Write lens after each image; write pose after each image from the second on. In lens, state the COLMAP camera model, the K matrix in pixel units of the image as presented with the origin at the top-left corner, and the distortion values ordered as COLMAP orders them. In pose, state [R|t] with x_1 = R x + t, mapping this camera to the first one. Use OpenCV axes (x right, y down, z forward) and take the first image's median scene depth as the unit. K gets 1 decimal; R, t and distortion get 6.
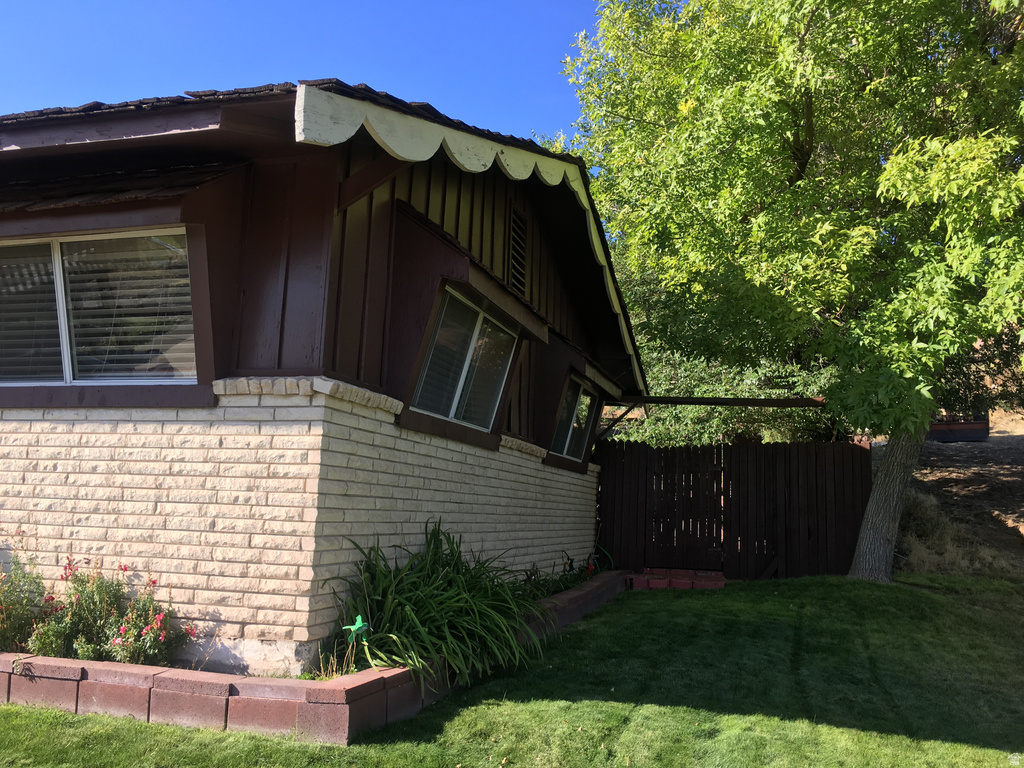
lens RADIAL K [[870.1, 0, 511.3], [0, 870.1, 383.8], [0, 0, 1]] dist [0.082015, -0.116002]
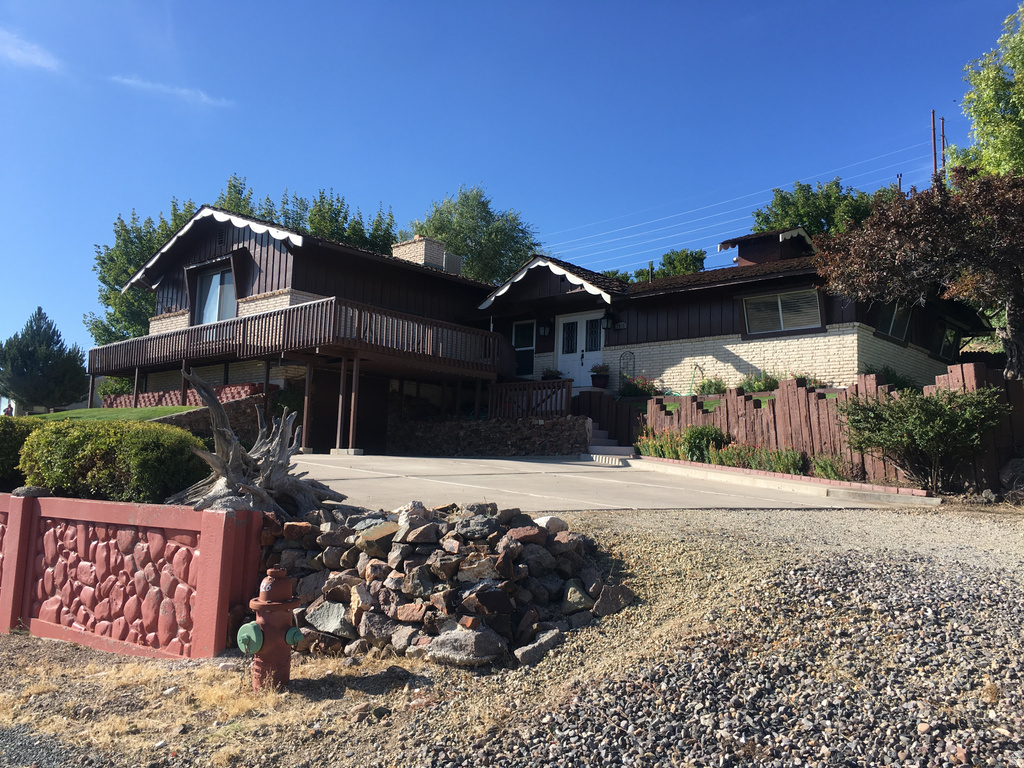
lens RADIAL K [[870.1, 0, 511.3], [0, 870.1, 383.8], [0, 0, 1]] dist [0.082015, -0.116002]
pose [[0.900295, -0.052098, -0.432151, 0.086211], [0.059245, 0.998239, 0.003081, 0.165009], [0.431229, -0.028376, 0.901796, -3.244616]]
